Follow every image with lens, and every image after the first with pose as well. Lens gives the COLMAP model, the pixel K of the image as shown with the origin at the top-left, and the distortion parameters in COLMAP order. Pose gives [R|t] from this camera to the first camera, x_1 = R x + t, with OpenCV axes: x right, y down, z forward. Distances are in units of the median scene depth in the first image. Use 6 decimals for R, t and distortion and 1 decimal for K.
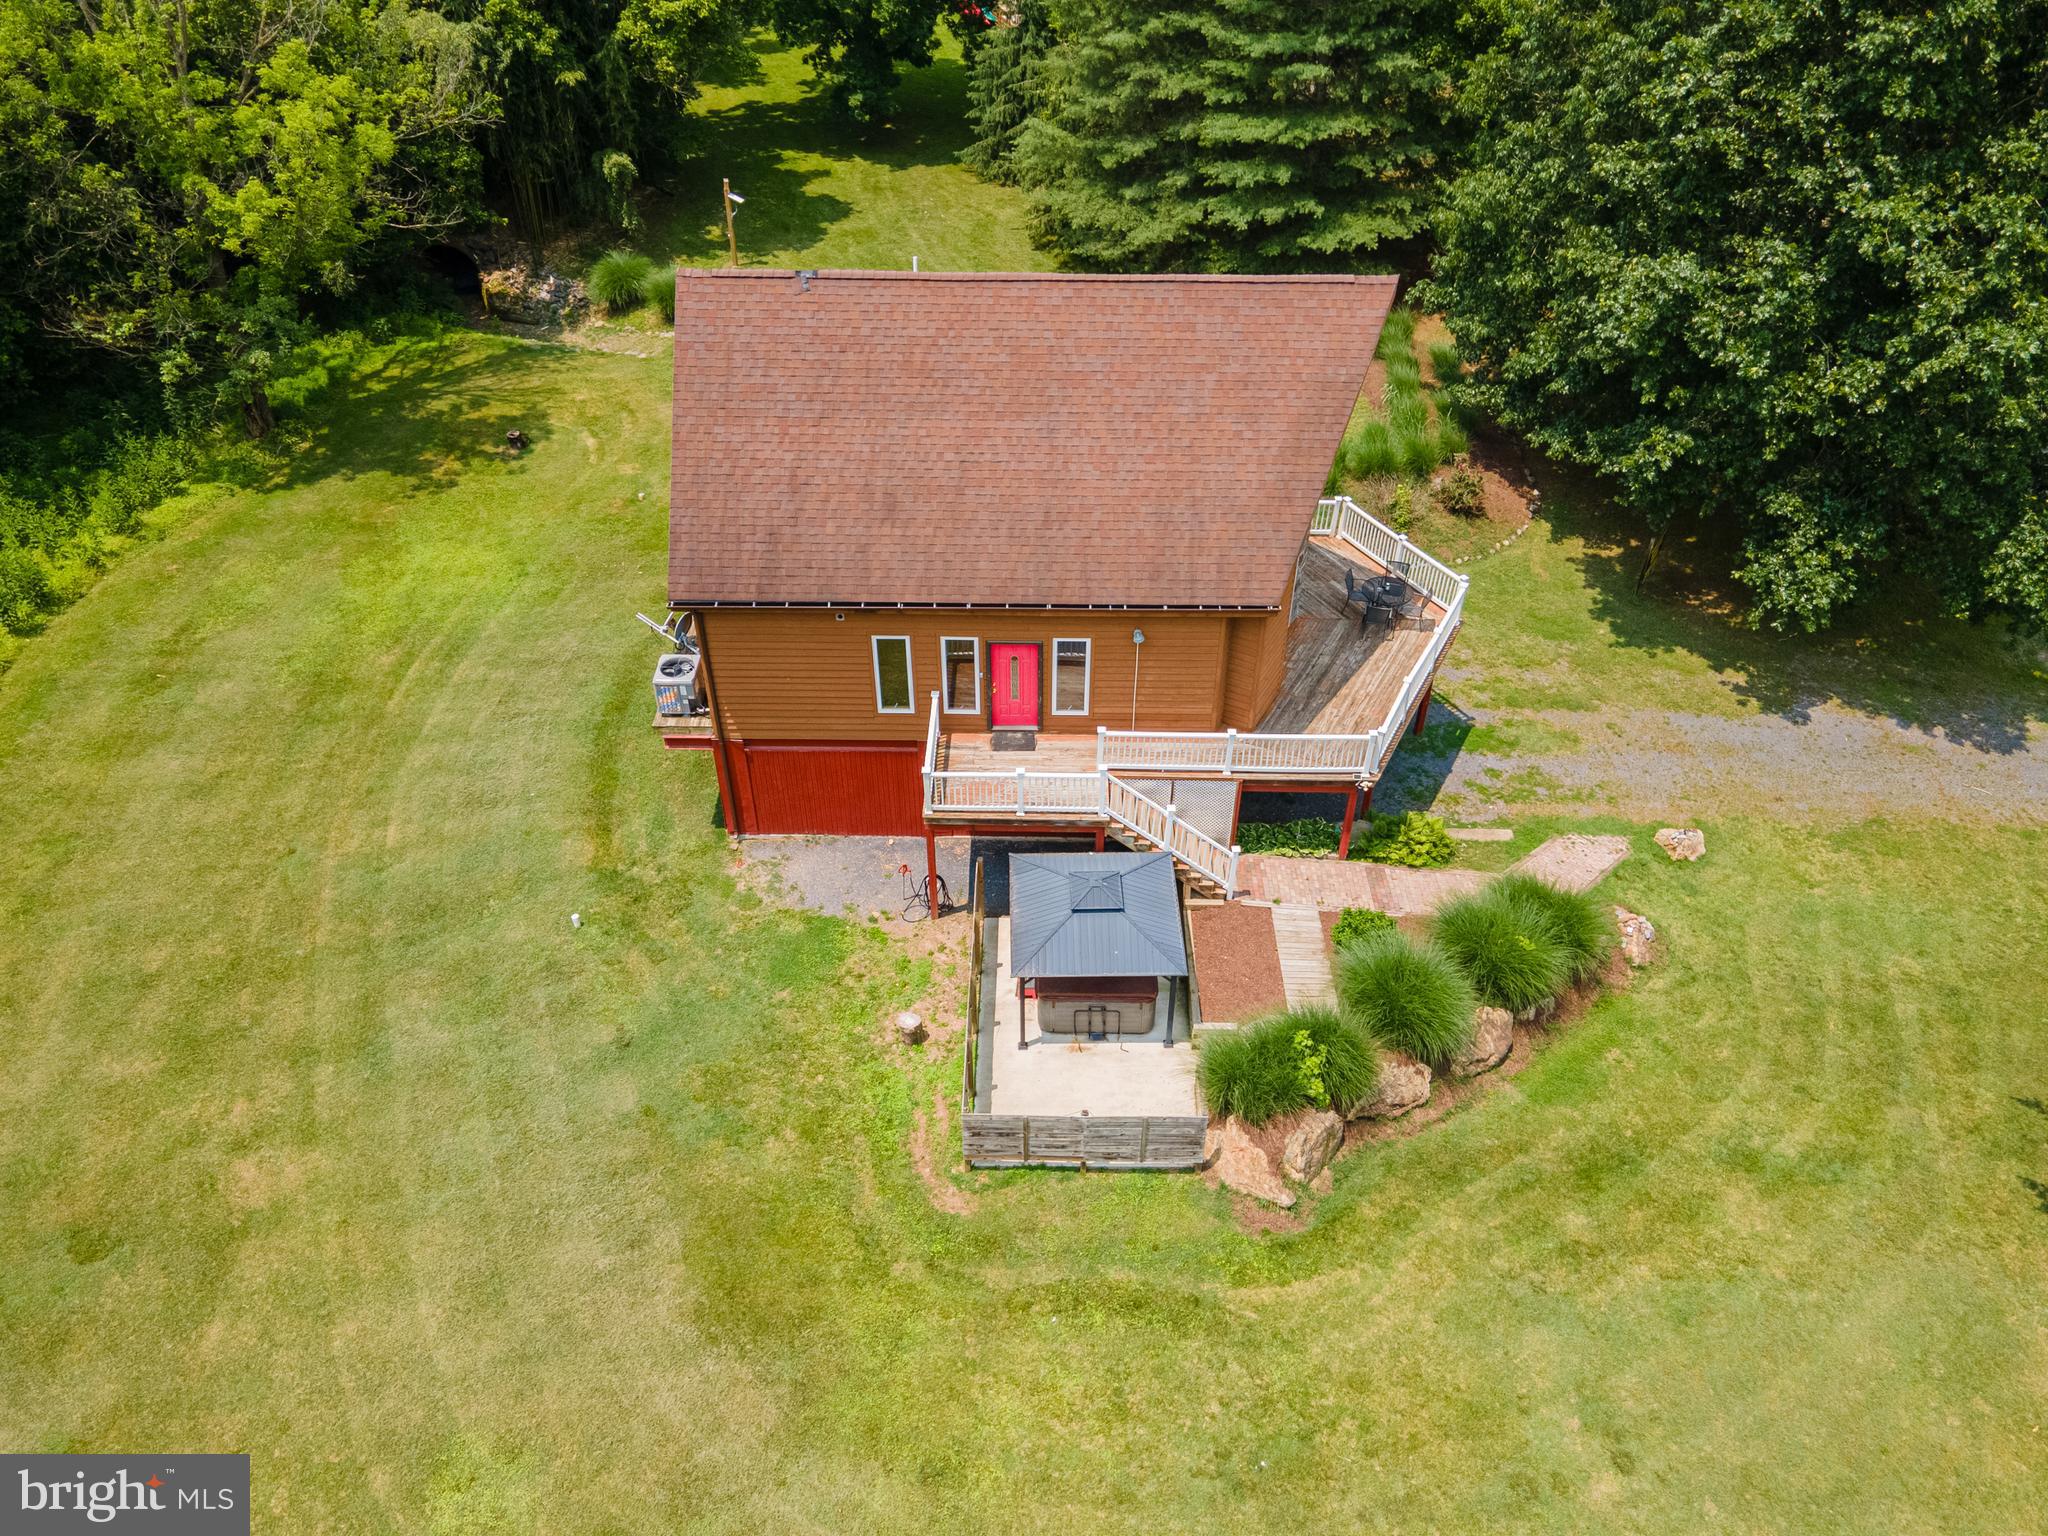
lens RADIAL K [[1489.7, 0, 1033.8], [0, 1489.7, 761.0], [0, 0, 1]] dist [0.020698, 0.025305]
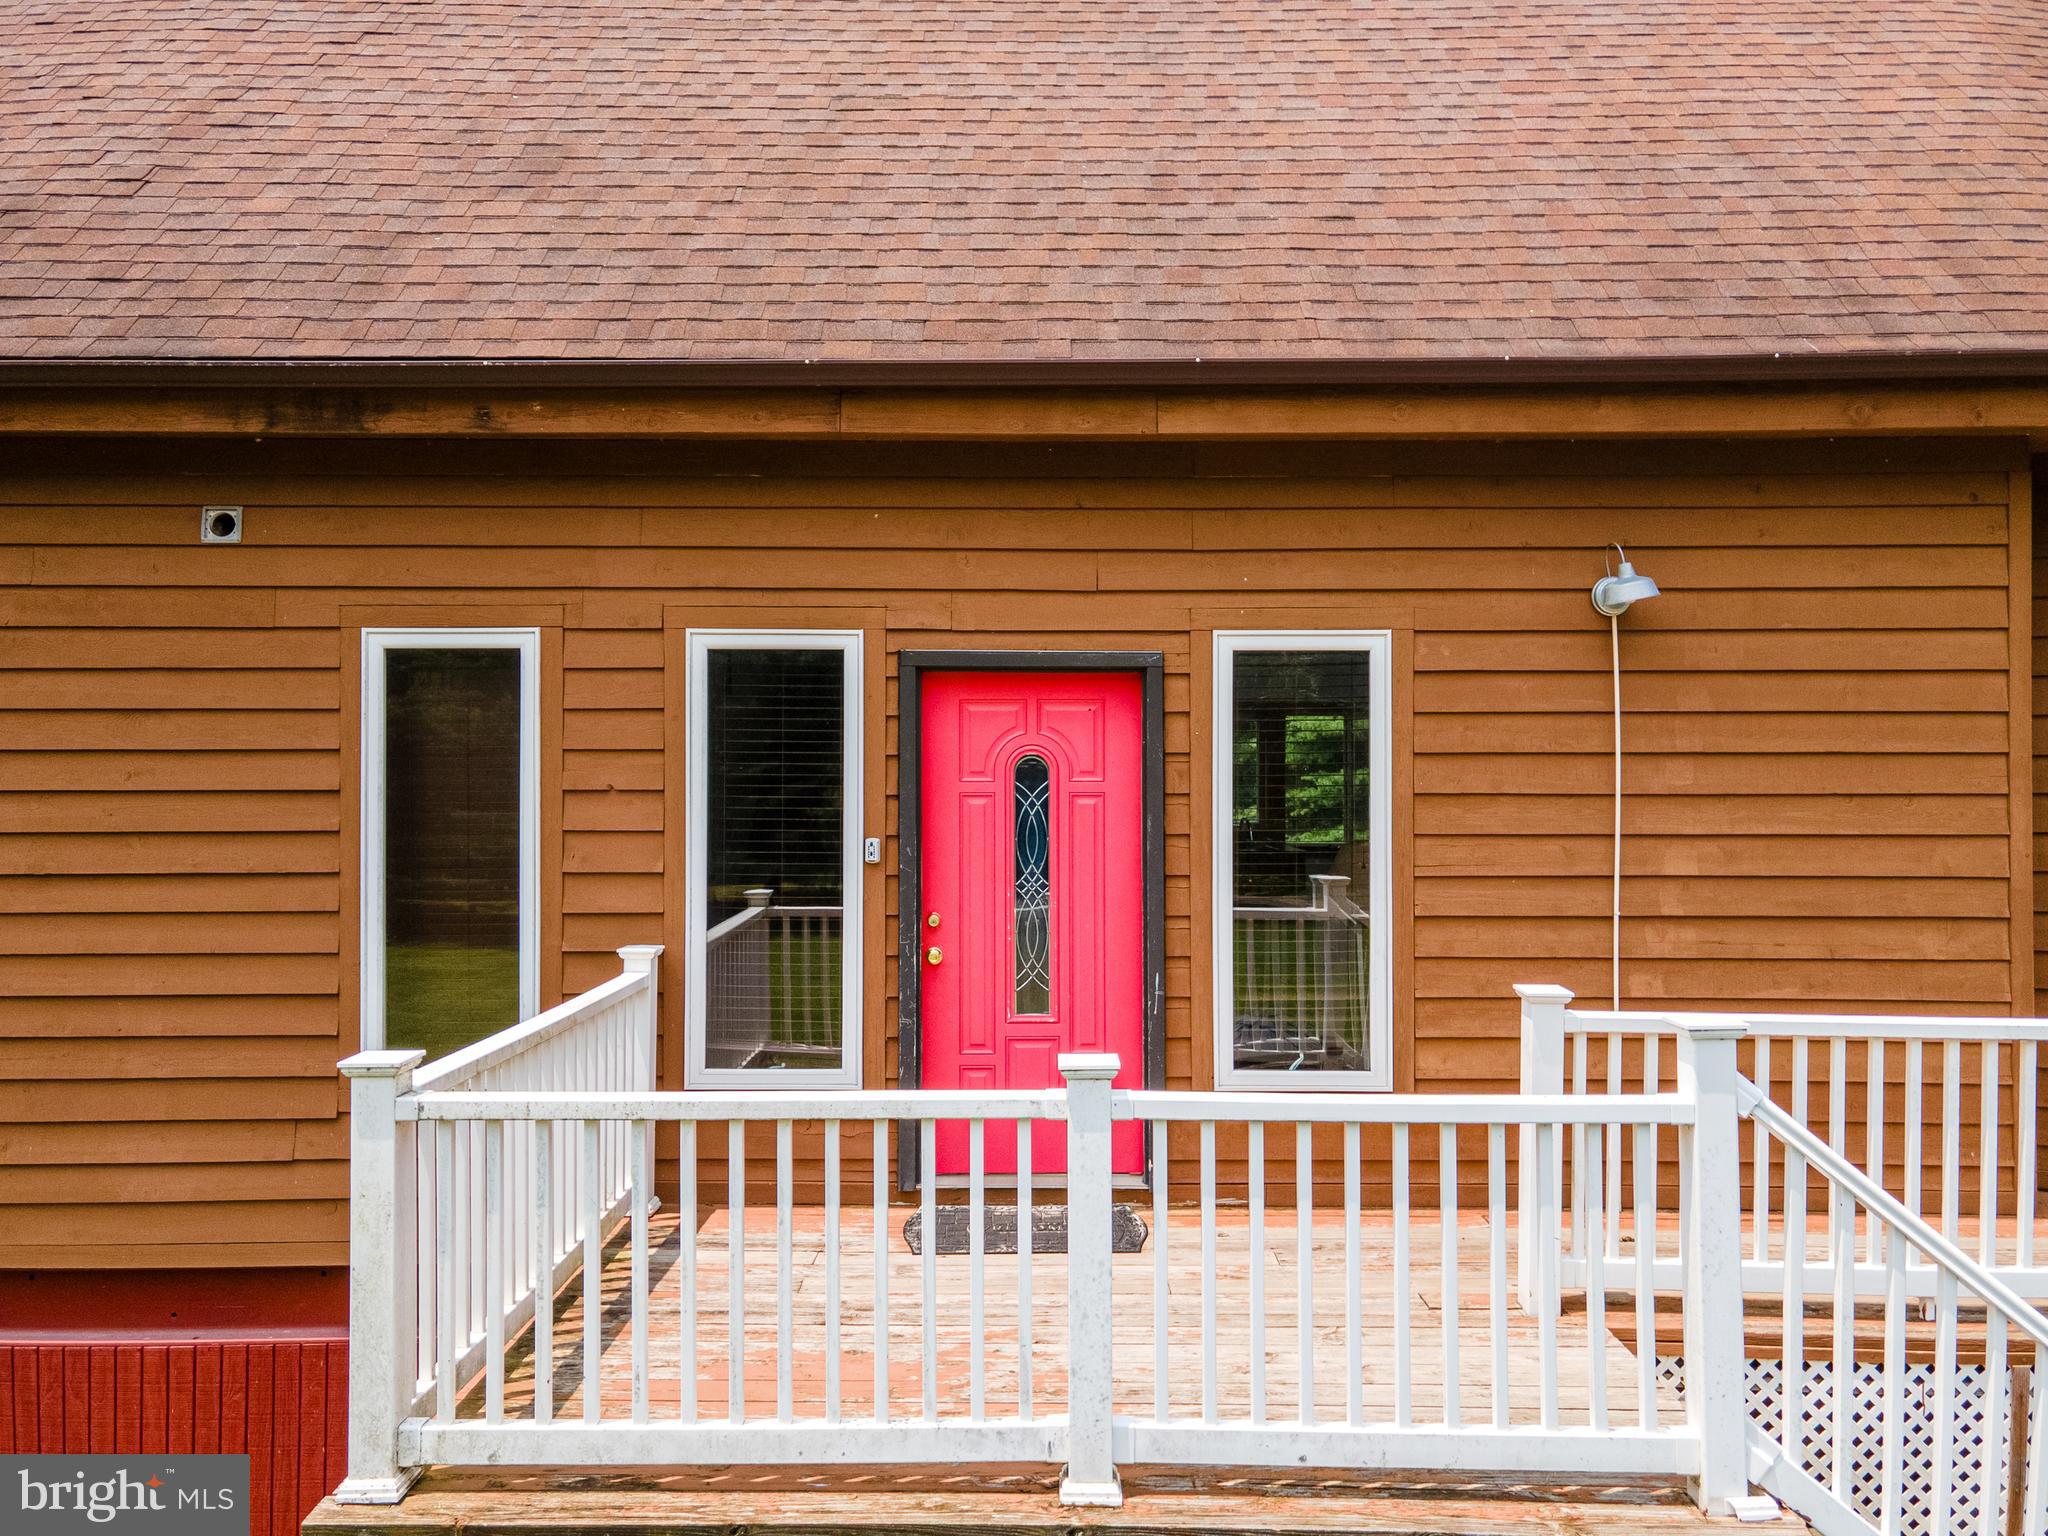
lens RADIAL K [[1500.4, 0, 1033.5], [0, 1500.4, 757.8], [0, 0, 1]] dist [0.026633, 0.029561]
pose [[0.999975, -0.002239, 0.006683, -0.013353], [0.006058, 0.757742, -0.652527, 0.066831], [-0.003603, 0.652551, 0.757736, 0.789539]]
